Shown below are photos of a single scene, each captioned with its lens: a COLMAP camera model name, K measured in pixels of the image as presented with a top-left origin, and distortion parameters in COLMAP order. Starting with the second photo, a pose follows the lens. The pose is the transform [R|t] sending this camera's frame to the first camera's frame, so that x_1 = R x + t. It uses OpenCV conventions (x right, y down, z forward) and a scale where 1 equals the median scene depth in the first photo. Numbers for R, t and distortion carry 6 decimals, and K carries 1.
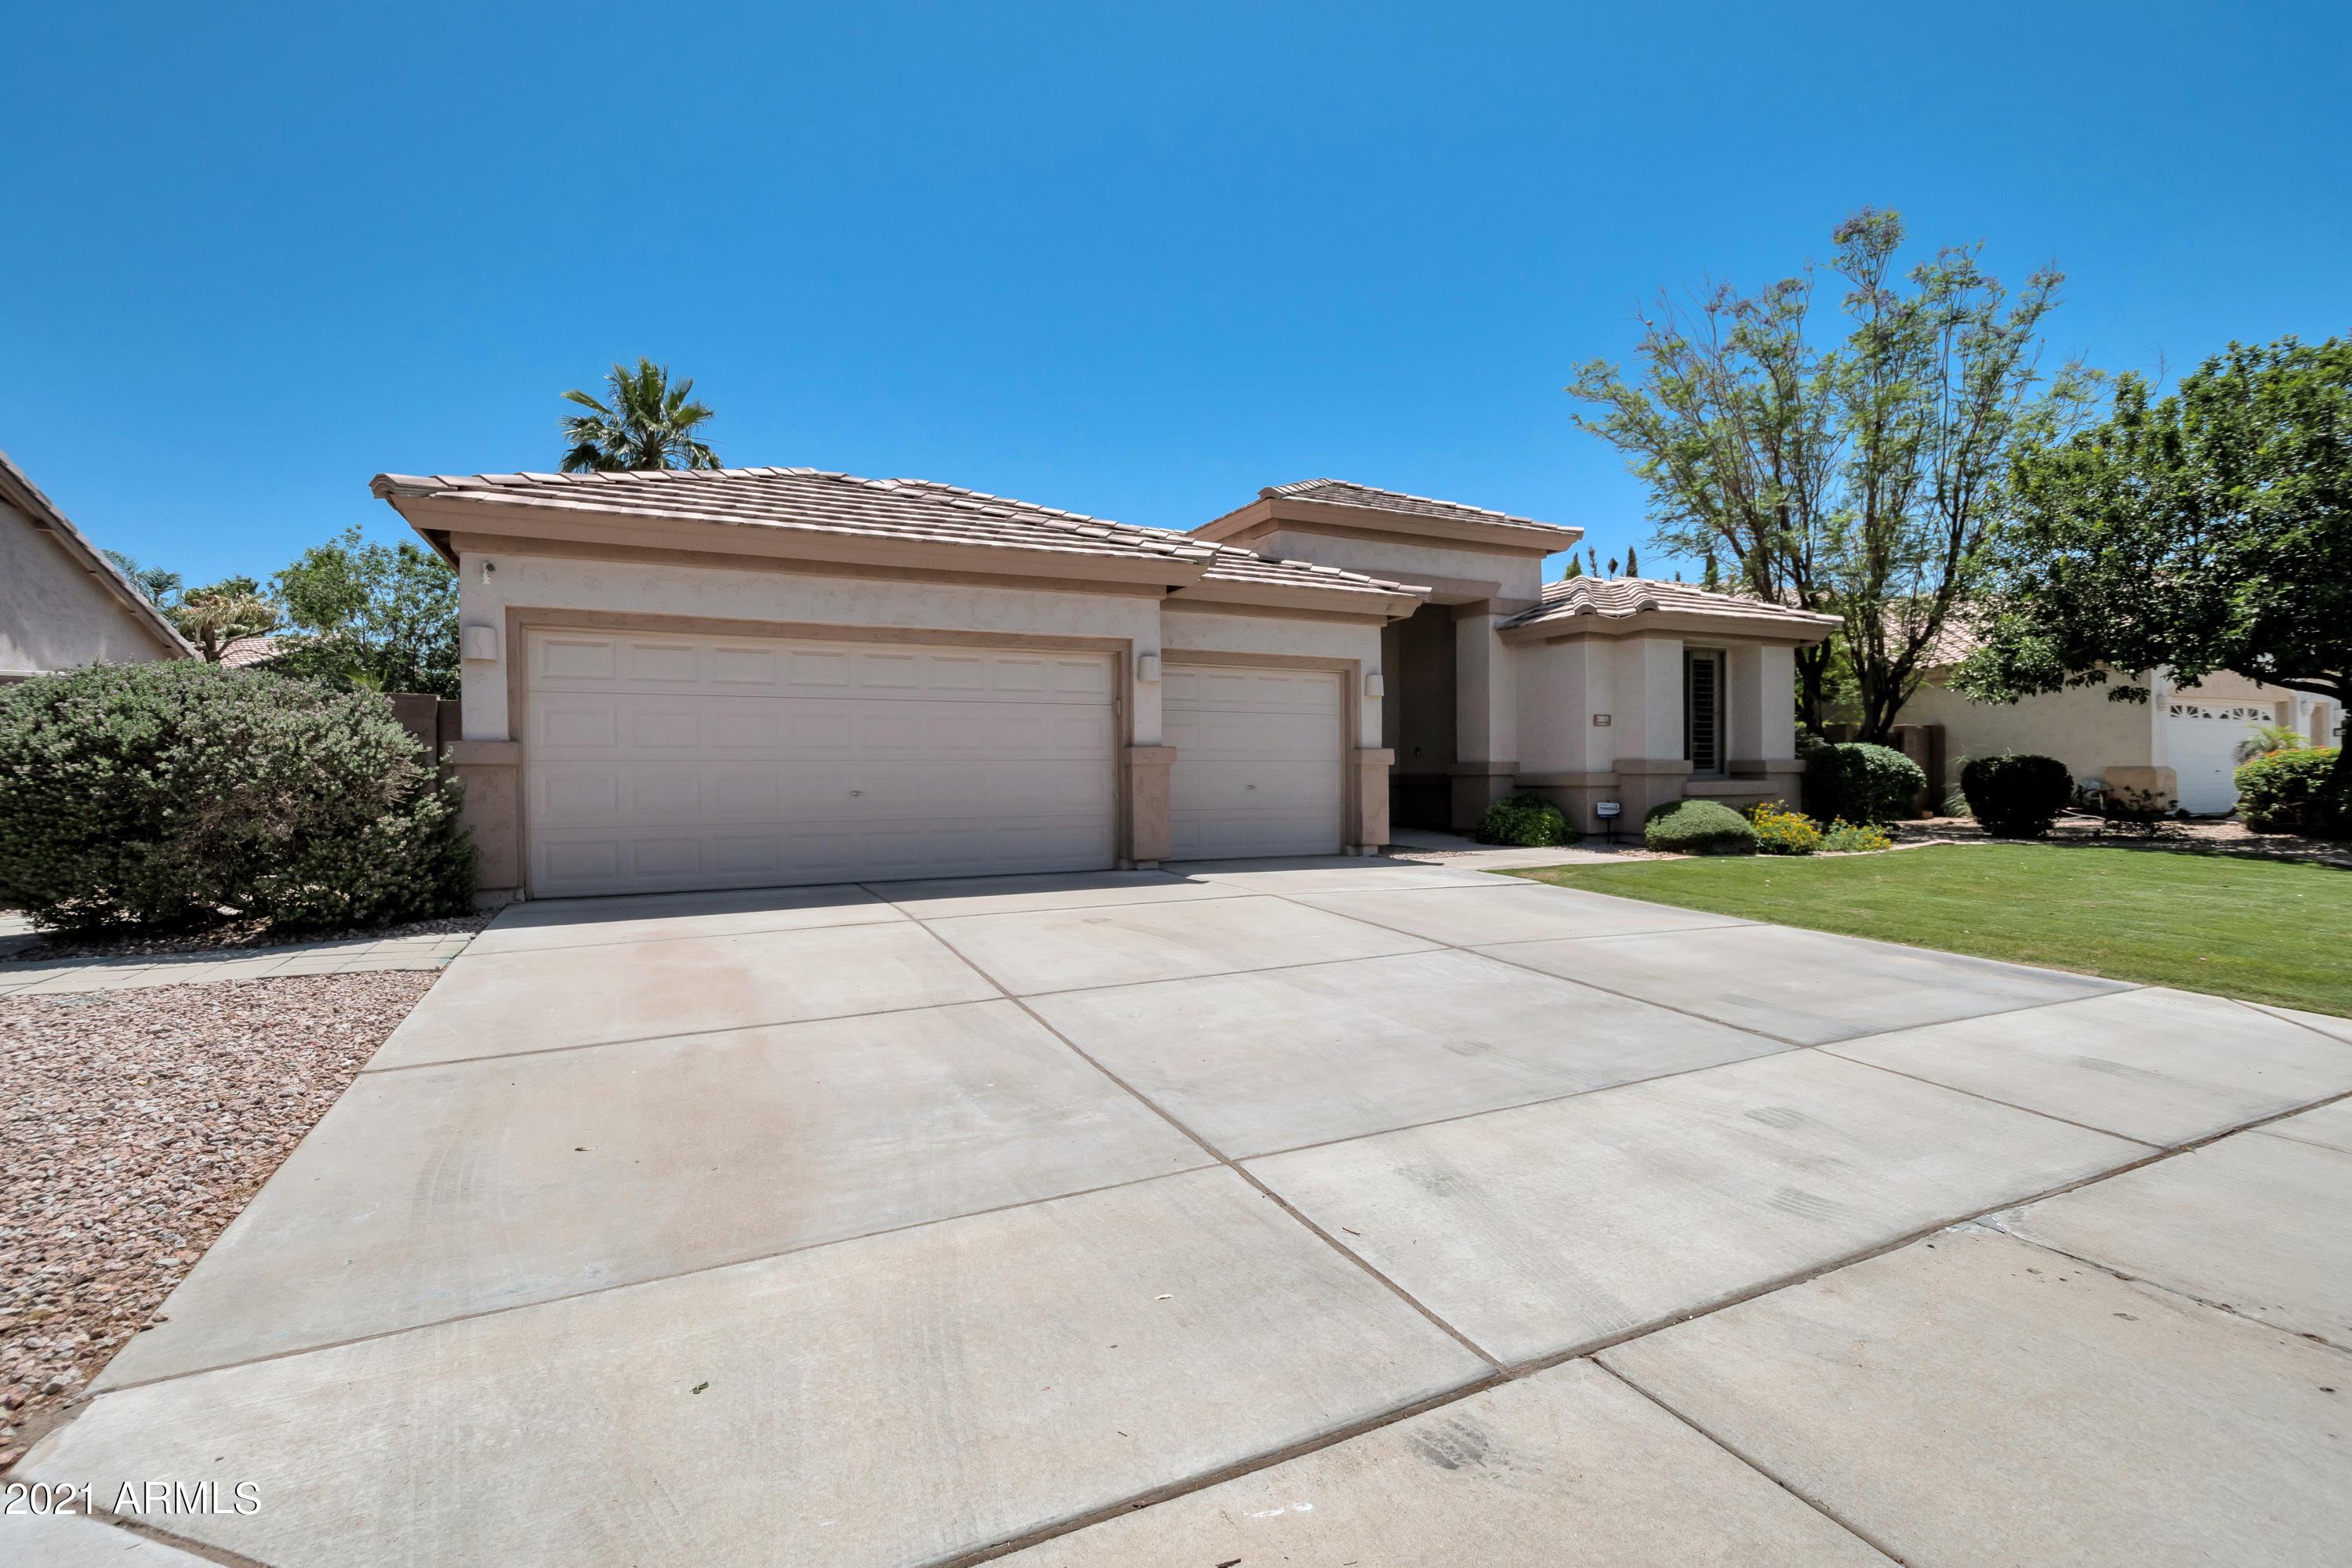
lens RADIAL K [[1037.9, 0, 1185.0], [0, 1037.9, 782.0], [0, 0, 1]] dist [0.013637, 0.000172]
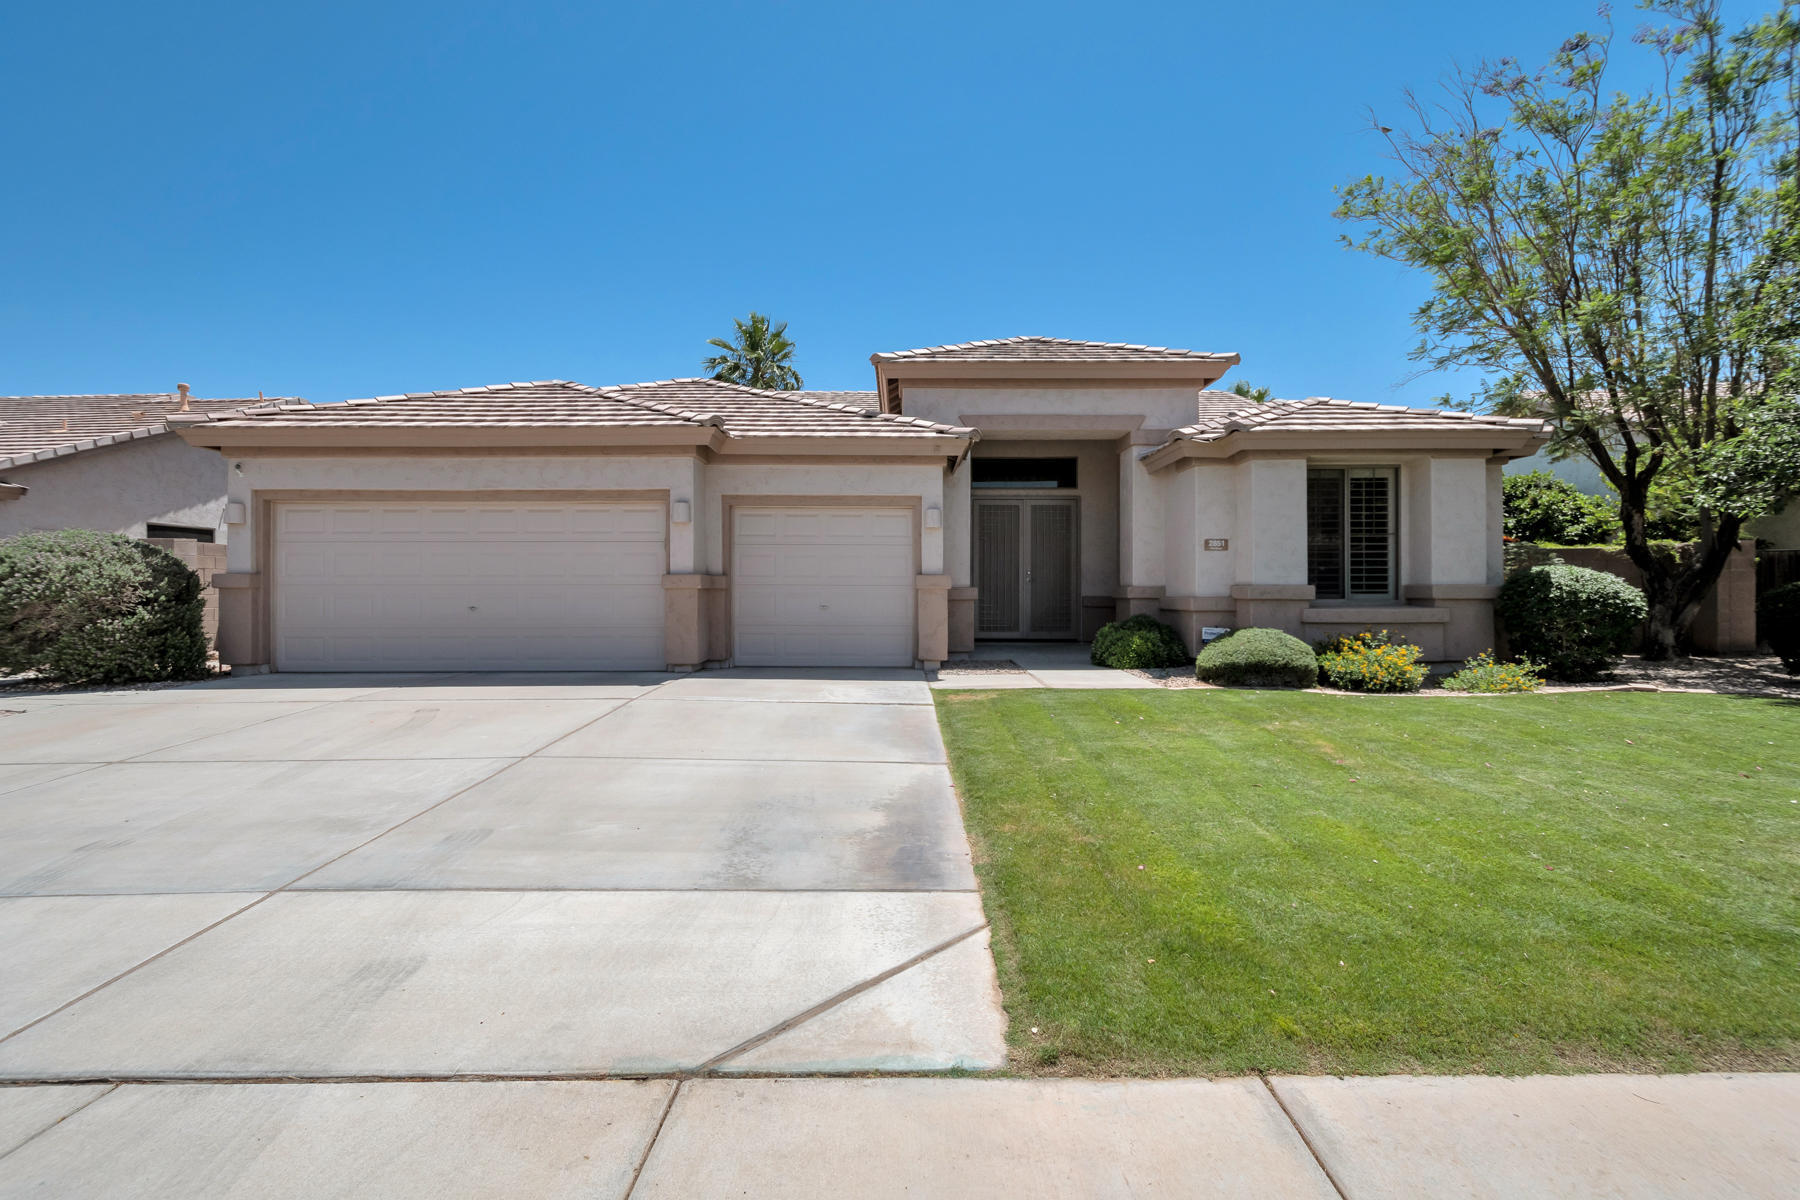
lens RADIAL K [[794.3, 0, 903.3], [0, 794.3, 596.7], [0, 0, 1]] dist [0.013637, 0.000172]
pose [[0.901564, 0.009291, -0.432547, 0.465571], [-0.009199, 0.999955, 0.002306, -0.008796], [0.432549, 0.001900, 0.901608, 0.186132]]
